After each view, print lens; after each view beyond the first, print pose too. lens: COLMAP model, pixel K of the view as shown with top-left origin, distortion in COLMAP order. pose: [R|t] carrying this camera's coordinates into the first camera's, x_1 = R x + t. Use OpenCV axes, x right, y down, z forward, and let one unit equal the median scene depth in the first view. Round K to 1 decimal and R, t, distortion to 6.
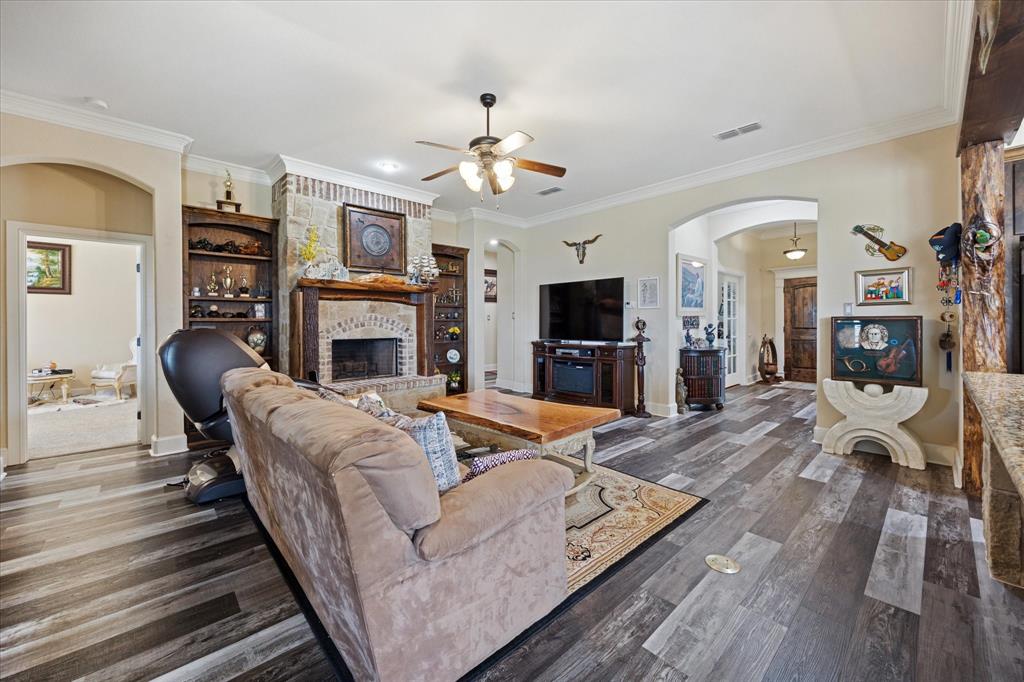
lens RADIAL K [[398.5, 0, 517.7], [0, 398.5, 318.0], [0, 0, 1]] dist [-0.001332, -0.000445]
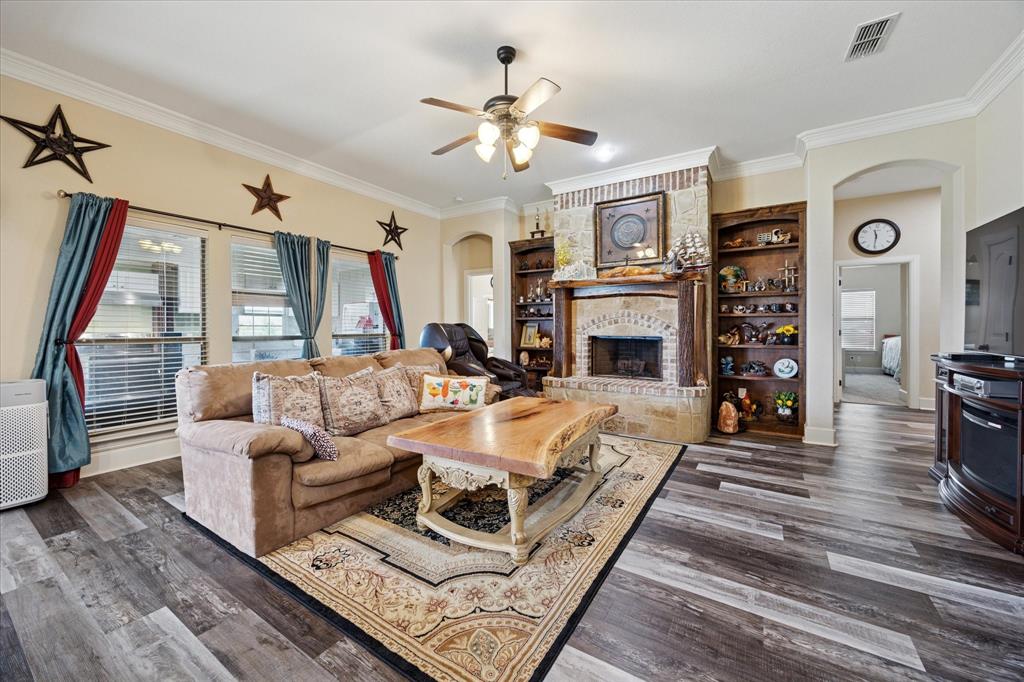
lens RADIAL K [[398.5, 0, 511.4], [0, 398.5, 324.9], [0, 0, 1]] dist [-0.001332, -0.000445]
pose [[0.234784, -0.003871, -0.972040, 0.539659], [0.011653, 0.999931, -0.001167, 0.025187], [0.971978, -0.011053, 0.234813, 0.568163]]
